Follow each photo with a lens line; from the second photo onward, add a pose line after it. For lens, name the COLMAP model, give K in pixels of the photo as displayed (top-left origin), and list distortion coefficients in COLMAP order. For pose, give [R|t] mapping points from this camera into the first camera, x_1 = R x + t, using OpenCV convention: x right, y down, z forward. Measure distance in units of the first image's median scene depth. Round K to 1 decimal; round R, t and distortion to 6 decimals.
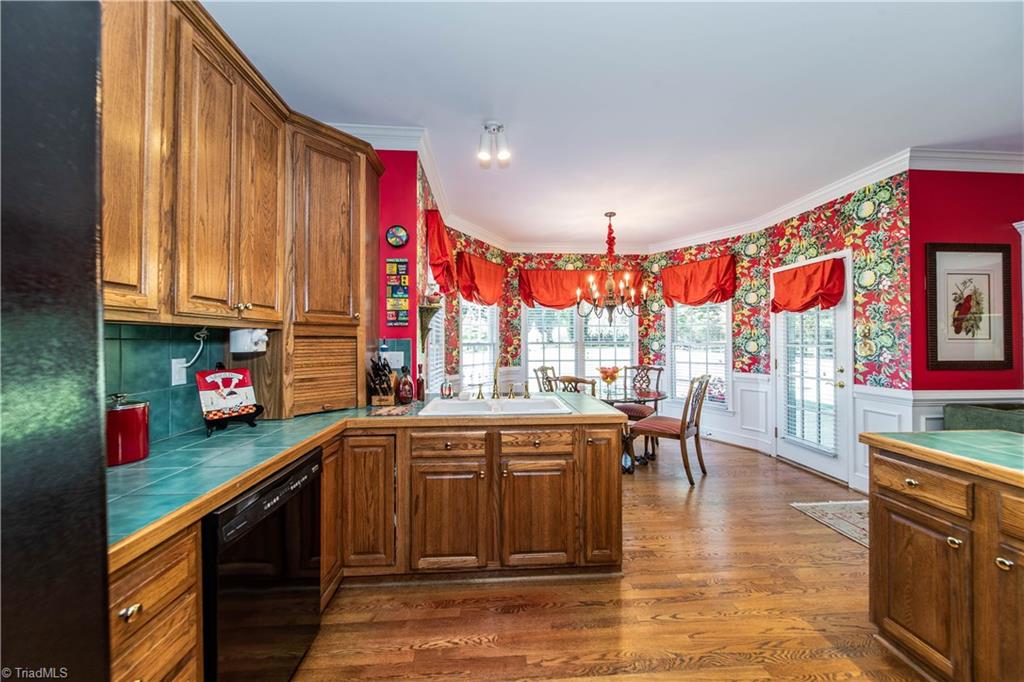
lens RADIAL K [[366.2, 0, 514.7], [0, 366.2, 336.6], [0, 0, 1]] dist [-0.000174, -0.000067]
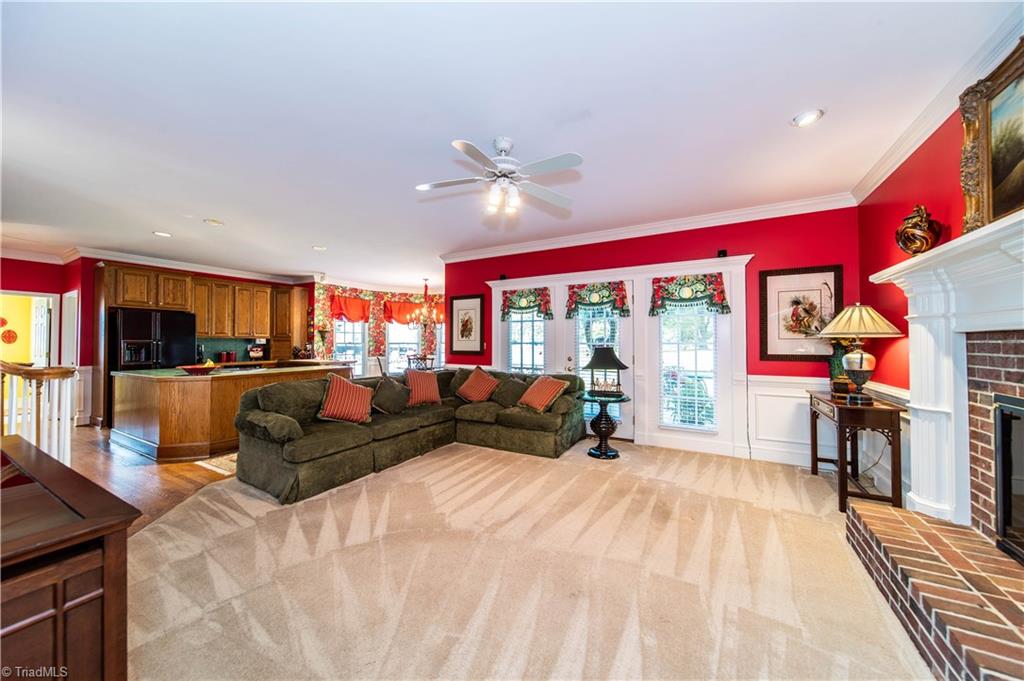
lens RADIAL K [[366.2, 0, 514.7], [0, 366.2, 336.1], [0, 0, 1]] dist [-0.000174, -0.000067]
pose [[0.829023, -0.008620, -0.559148, 2.649072], [0.004848, 0.999954, -0.008228, 0.000532], [0.559193, 0.004110, 0.829027, -0.593061]]
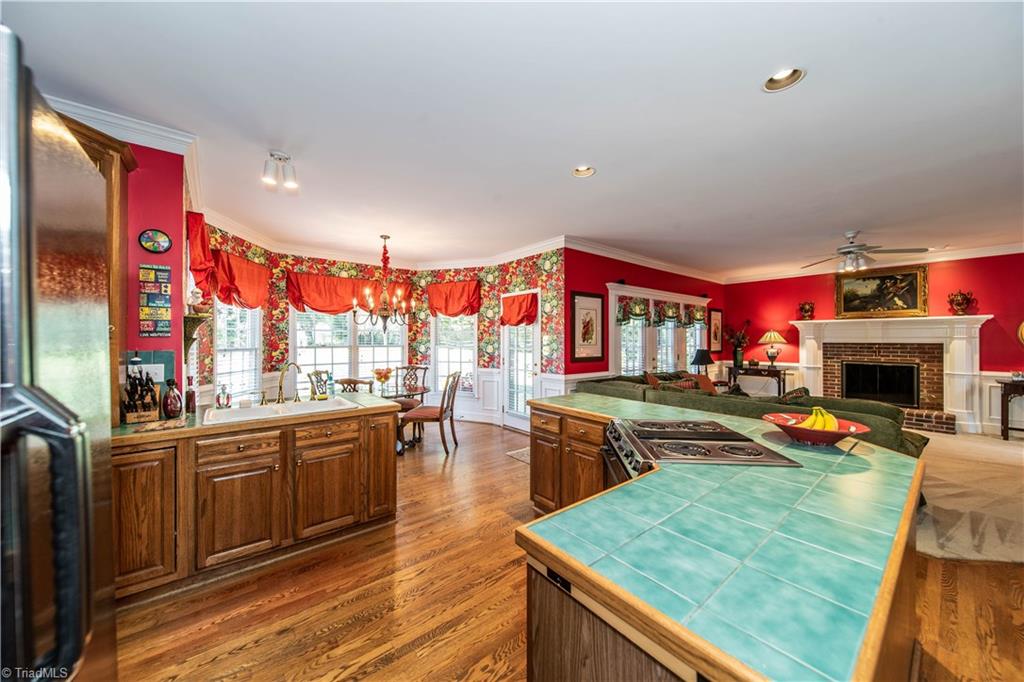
lens RADIAL K [[362.2, 0, 517.2], [0, 362.2, 338.4], [0, 0, 1]] dist [0.000045, -0.000144]
pose [[0.814094, 0.003186, 0.580724, -0.092444], [-0.008565, 0.999942, 0.006522, -0.034663], [-0.580669, -0.010284, 0.814075, -0.261793]]
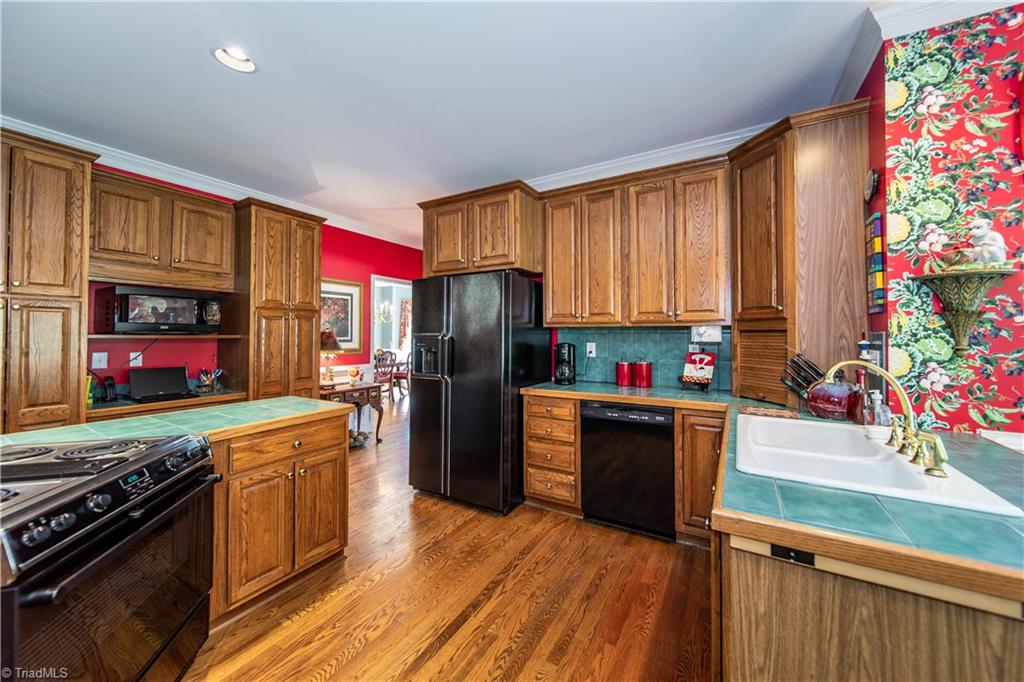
lens RADIAL K [[366.0, 0, 538.1], [0, 366.0, 327.9], [0, 0, 1]] dist [-0.000438, -0.000080]
pose [[-0.533554, -0.012753, -0.845670, 0.535185], [0.009687, 0.999729, -0.021188, 0.006186], [0.845711, -0.019497, -0.533285, 0.740005]]
